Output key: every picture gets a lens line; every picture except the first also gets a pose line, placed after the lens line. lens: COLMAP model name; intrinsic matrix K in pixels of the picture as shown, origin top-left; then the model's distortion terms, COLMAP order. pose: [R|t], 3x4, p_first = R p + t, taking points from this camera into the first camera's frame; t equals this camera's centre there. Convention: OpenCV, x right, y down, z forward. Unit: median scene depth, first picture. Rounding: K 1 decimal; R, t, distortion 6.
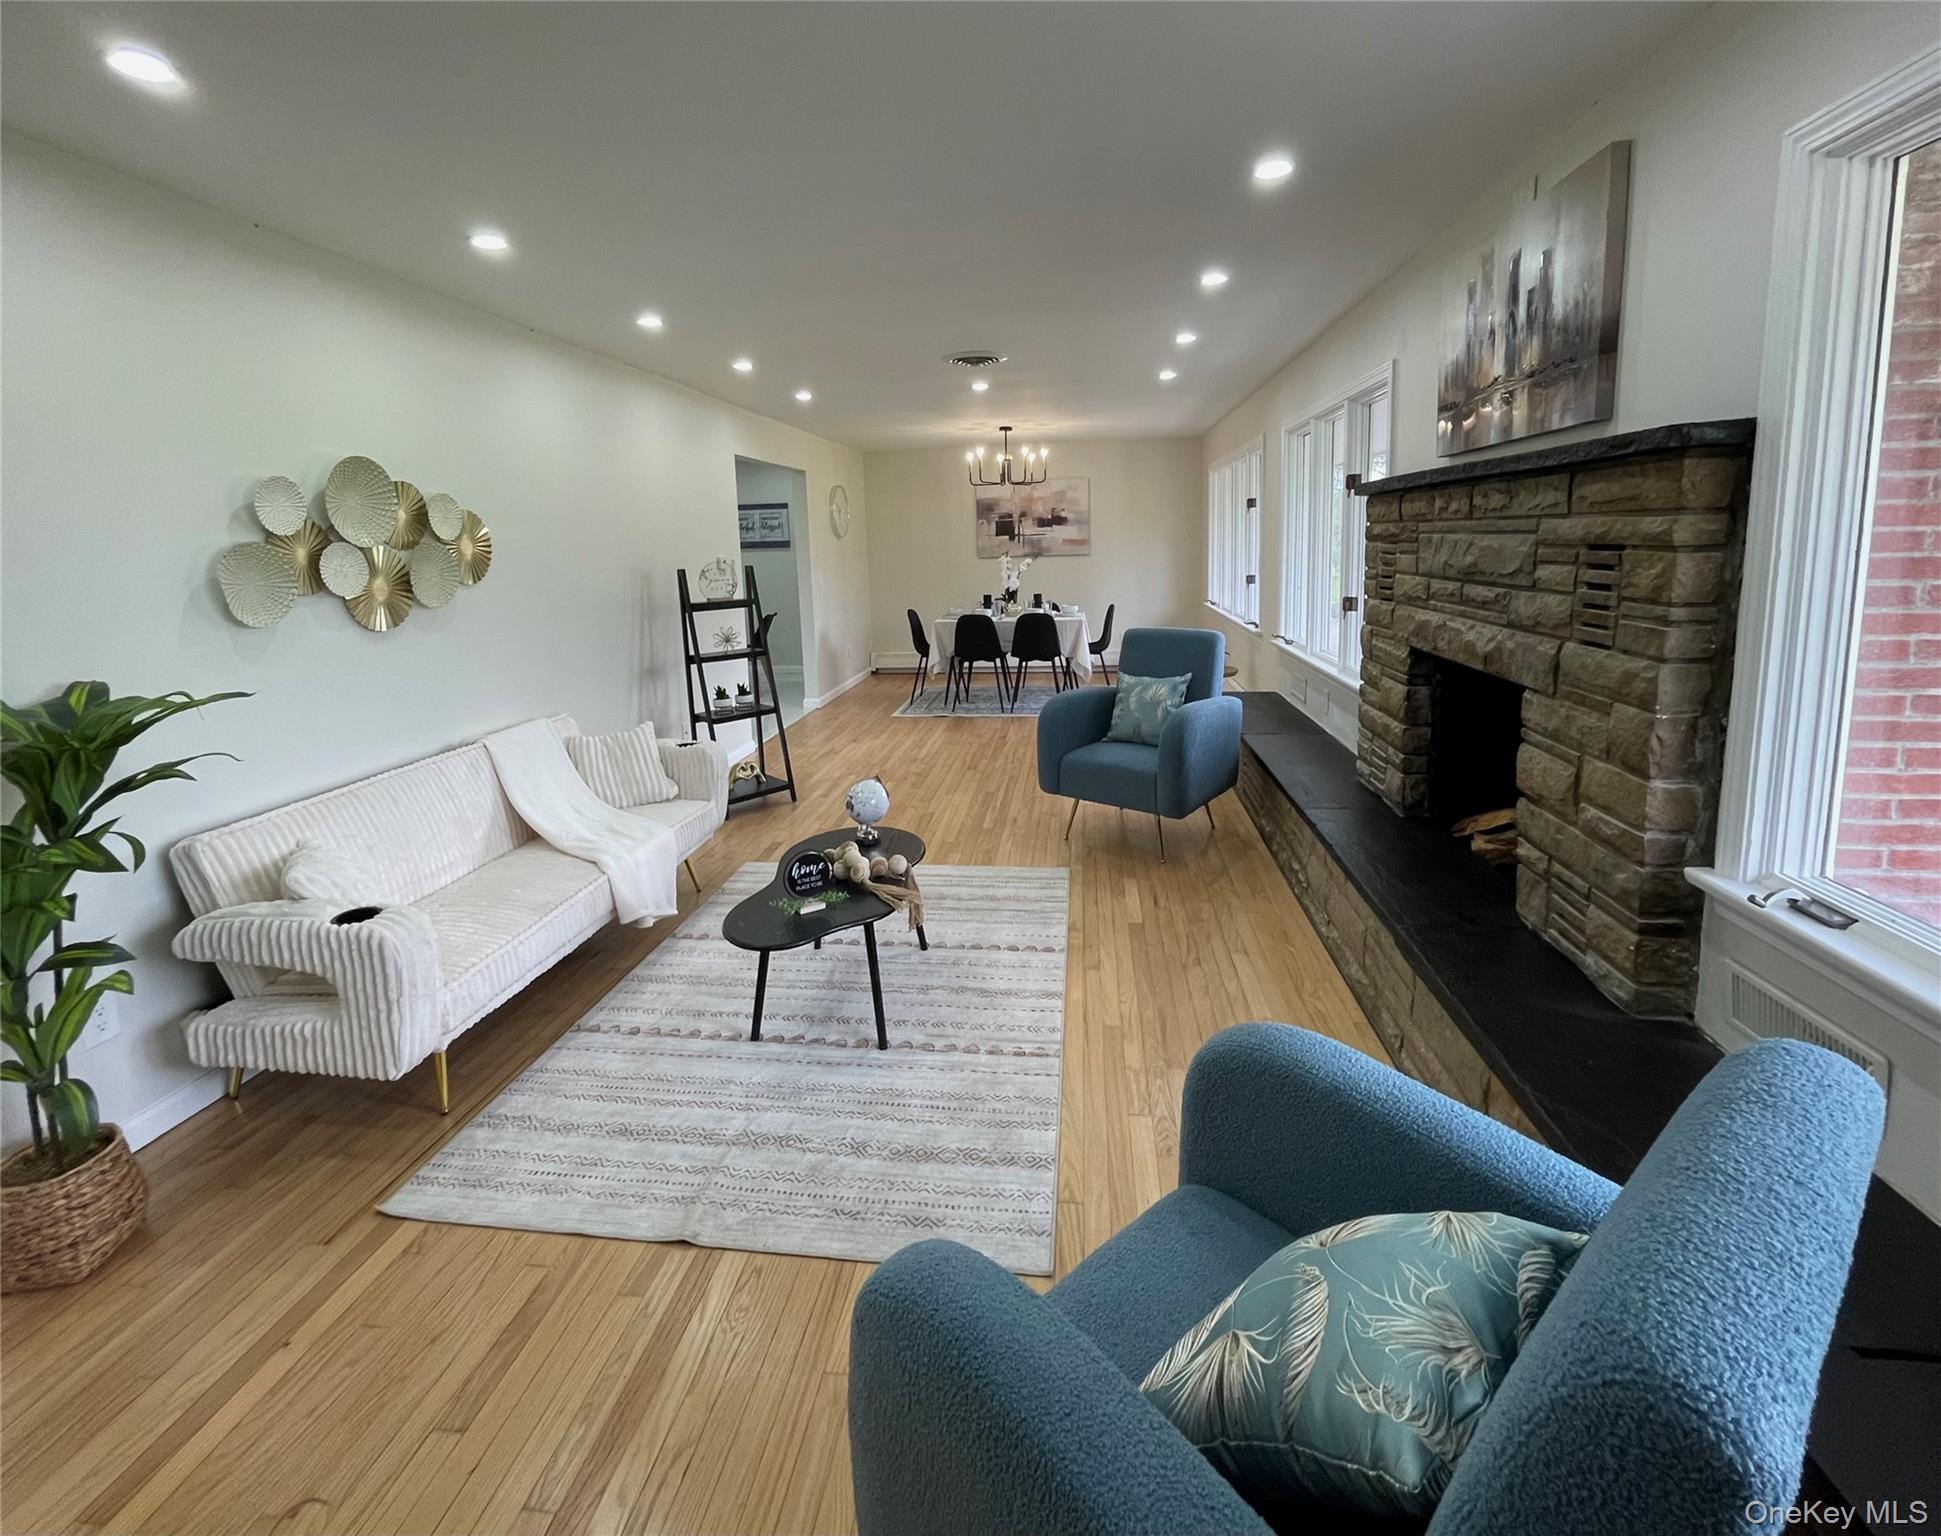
lens RADIAL K [[854.6, 0, 971.4], [0, 854.6, 651.0], [0, 0, 1]] dist [0.000163, -0.000037]
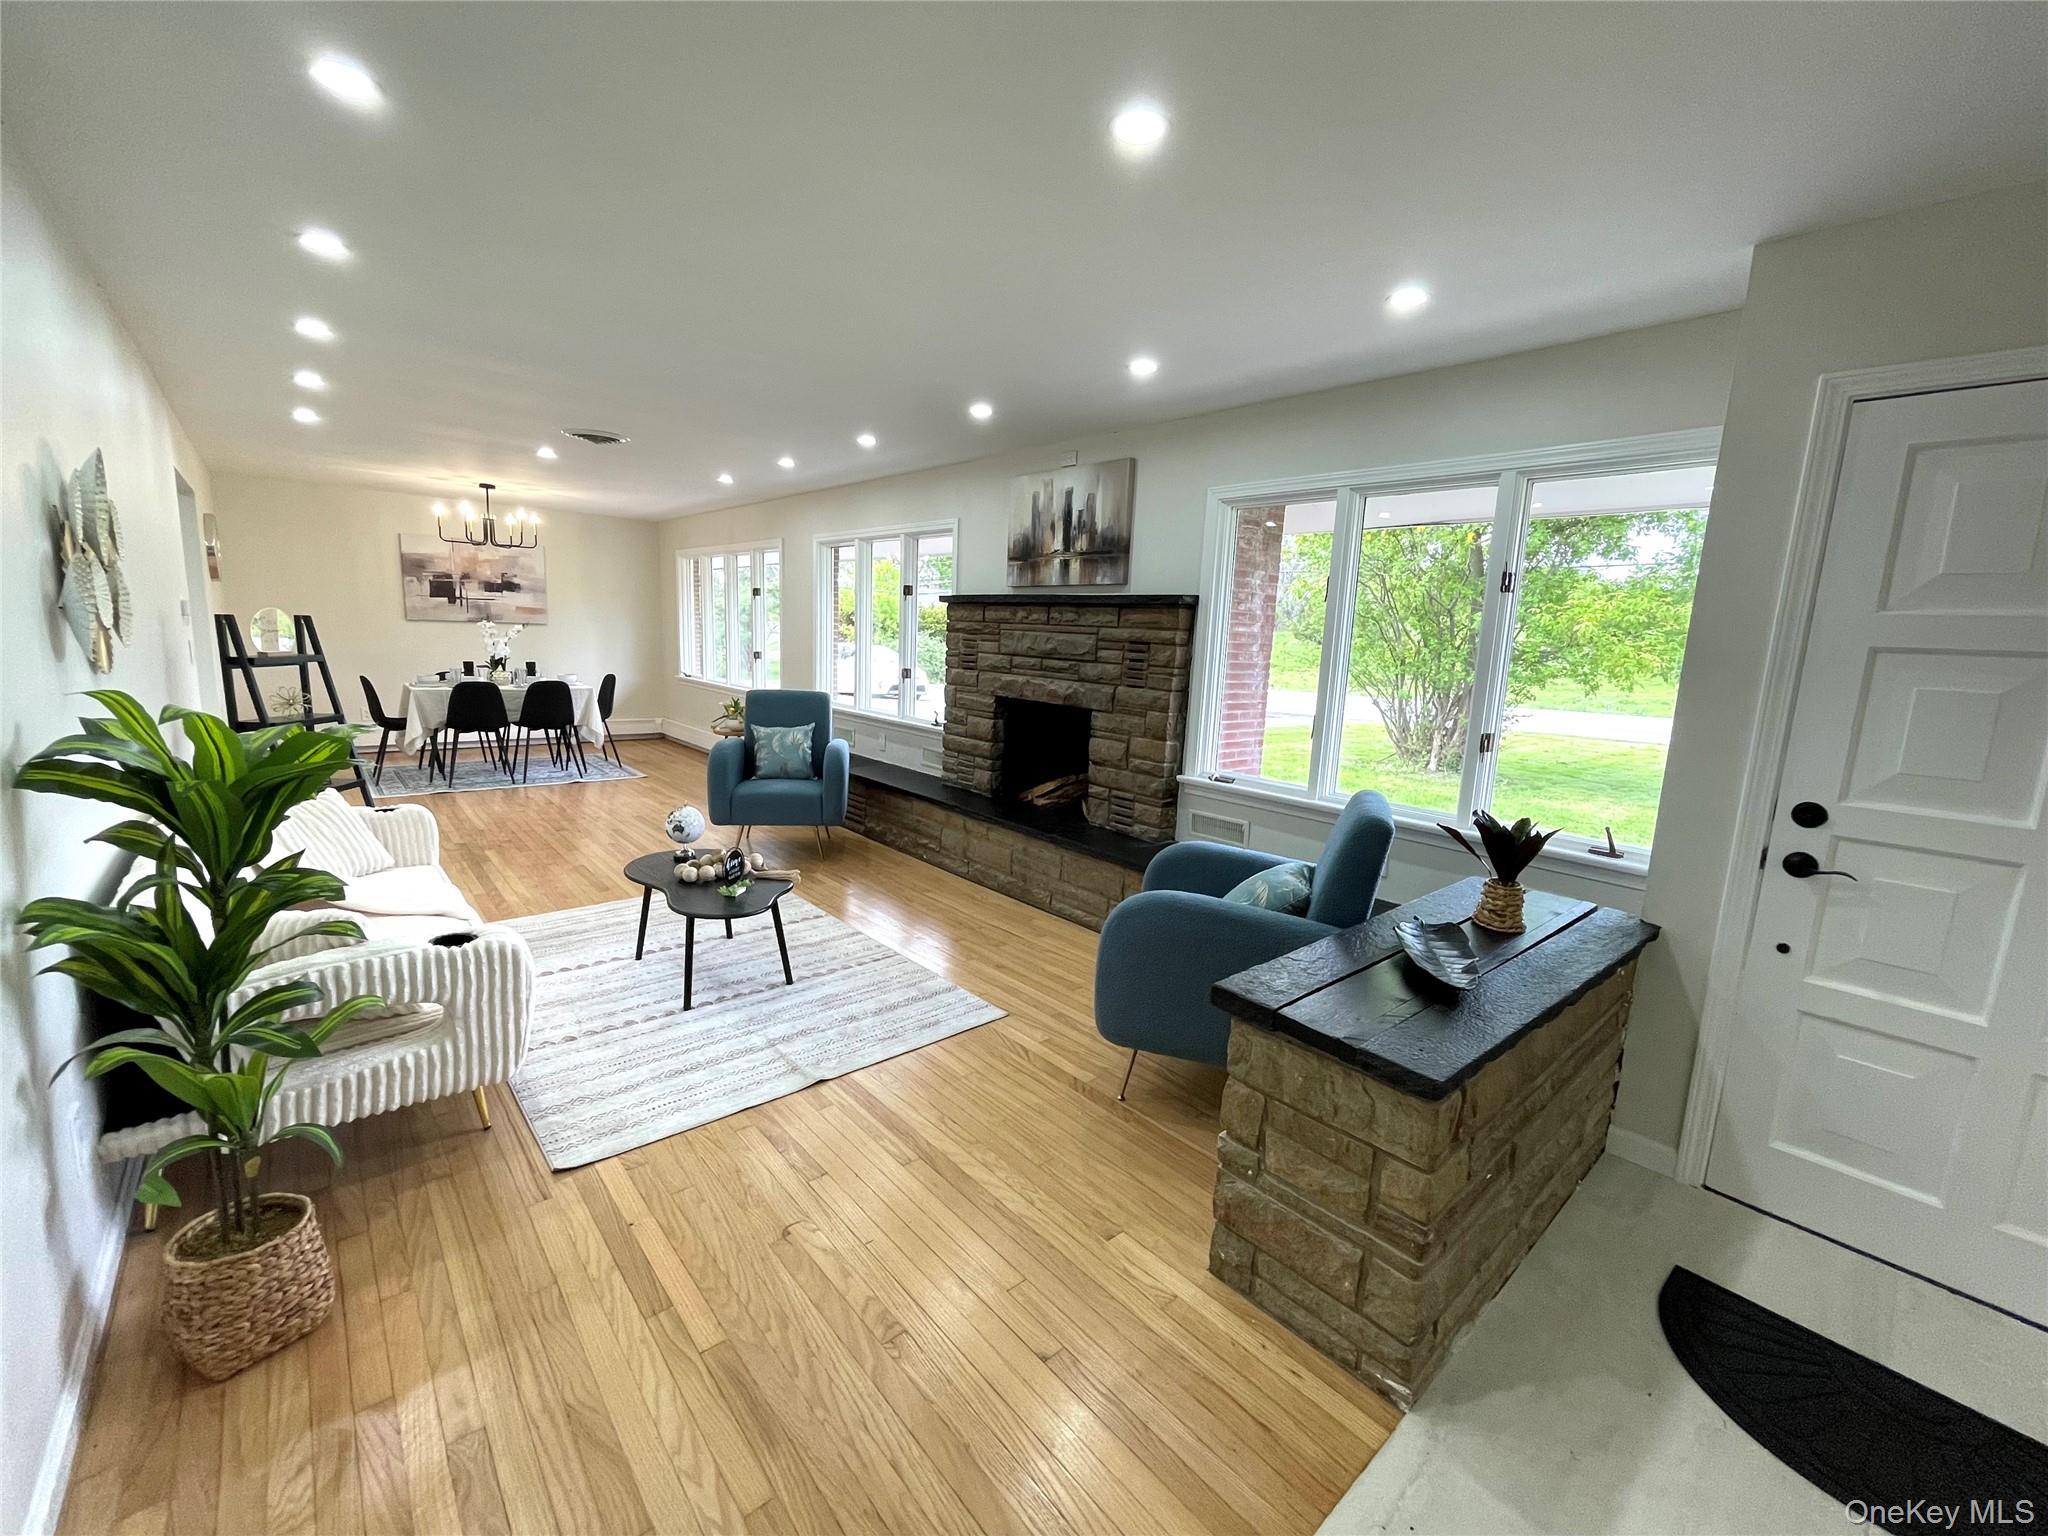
lens RADIAL K [[831.0, 0, 1024.0], [0, 831.0, 768.0], [0, 0, 1]] dist [0.001201, -0.000075]
pose [[0.651636, -0.063370, 0.755880, -0.943775], [0.031977, 0.997913, 0.056094, 0.062133], [-0.757858, -0.012382, 0.652302, -0.169953]]
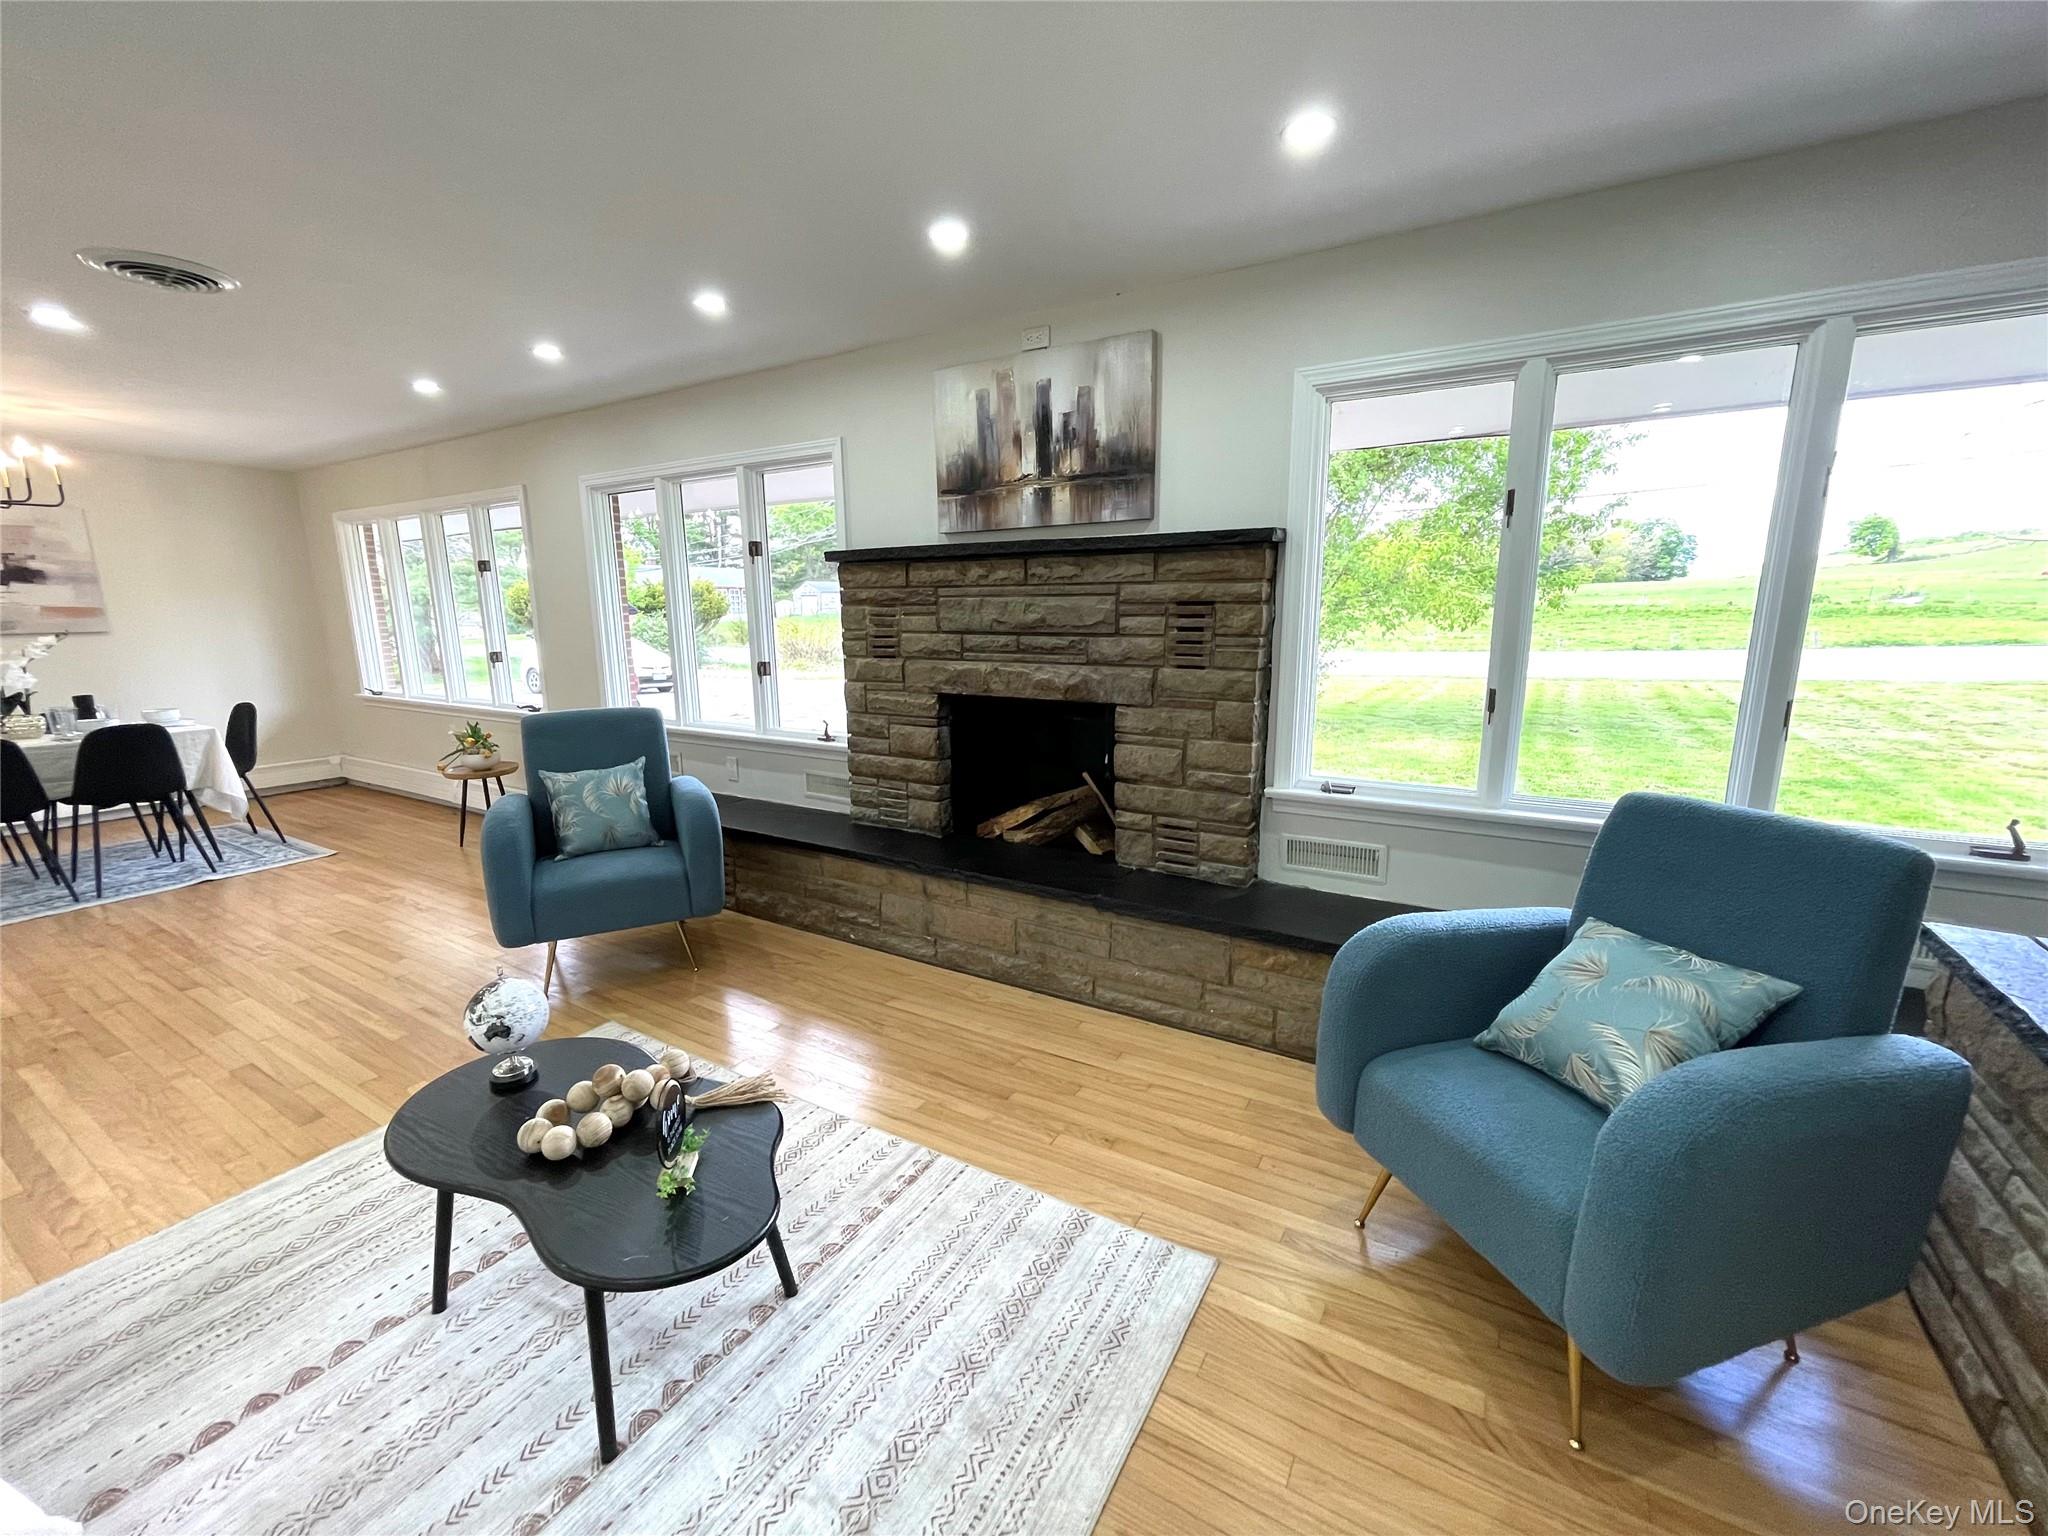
lens RADIAL K [[828.9, 0, 1016.9], [0, 828.9, 768.7], [0, 0, 1]] dist [-0.000432, 0.000414]
pose [[0.395363, -0.151153, 0.906003, -0.658149], [0.114507, 0.986783, 0.114661, -0.028935], [-0.911360, 0.058411, 0.407445, 0.579915]]
